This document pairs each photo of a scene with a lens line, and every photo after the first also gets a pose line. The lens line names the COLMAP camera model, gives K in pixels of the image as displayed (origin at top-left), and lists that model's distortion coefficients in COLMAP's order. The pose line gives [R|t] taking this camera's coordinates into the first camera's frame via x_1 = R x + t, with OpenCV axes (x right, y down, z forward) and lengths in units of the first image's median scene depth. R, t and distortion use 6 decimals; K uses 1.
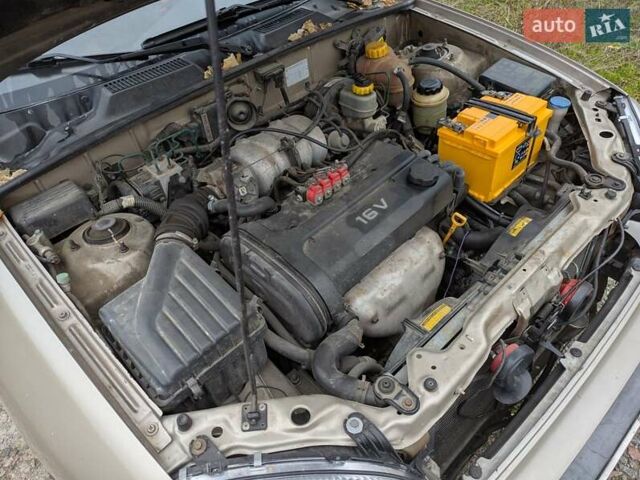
lens RADIAL K [[449.1, 0, 320.0], [0, 449.1, 240.0], [0, 0, 1]] dist [0.069923, -0.067340]
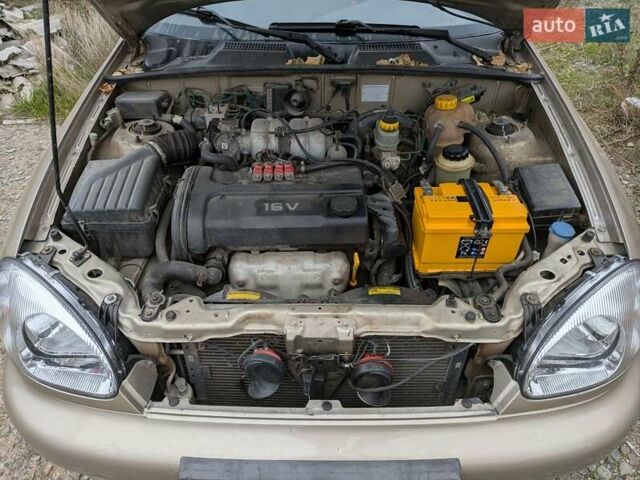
lens RADIAL K [[449.1, 0, 320.0], [0, 449.1, 240.0], [0, 0, 1]] dist [0.069923, -0.067340]
pose [[0.725348, 0.522601, -0.448060, 0.680254], [-0.524877, 0.841004, 0.131212, -0.174655], [0.445392, 0.140003, 0.884322, 0.000798]]
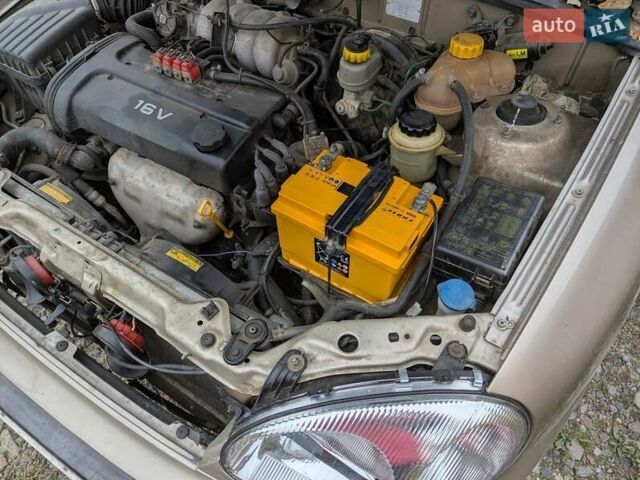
lens RADIAL K [[449.1, 0, 320.0], [0, 449.1, 240.0], [0, 0, 1]] dist [0.069923, -0.067340]
pose [[0.247574, 0.824842, -0.508274, 0.818126], [-0.684111, 0.520308, 0.511148, -0.582110], [0.686075, 0.221169, 0.693098, 0.554578]]
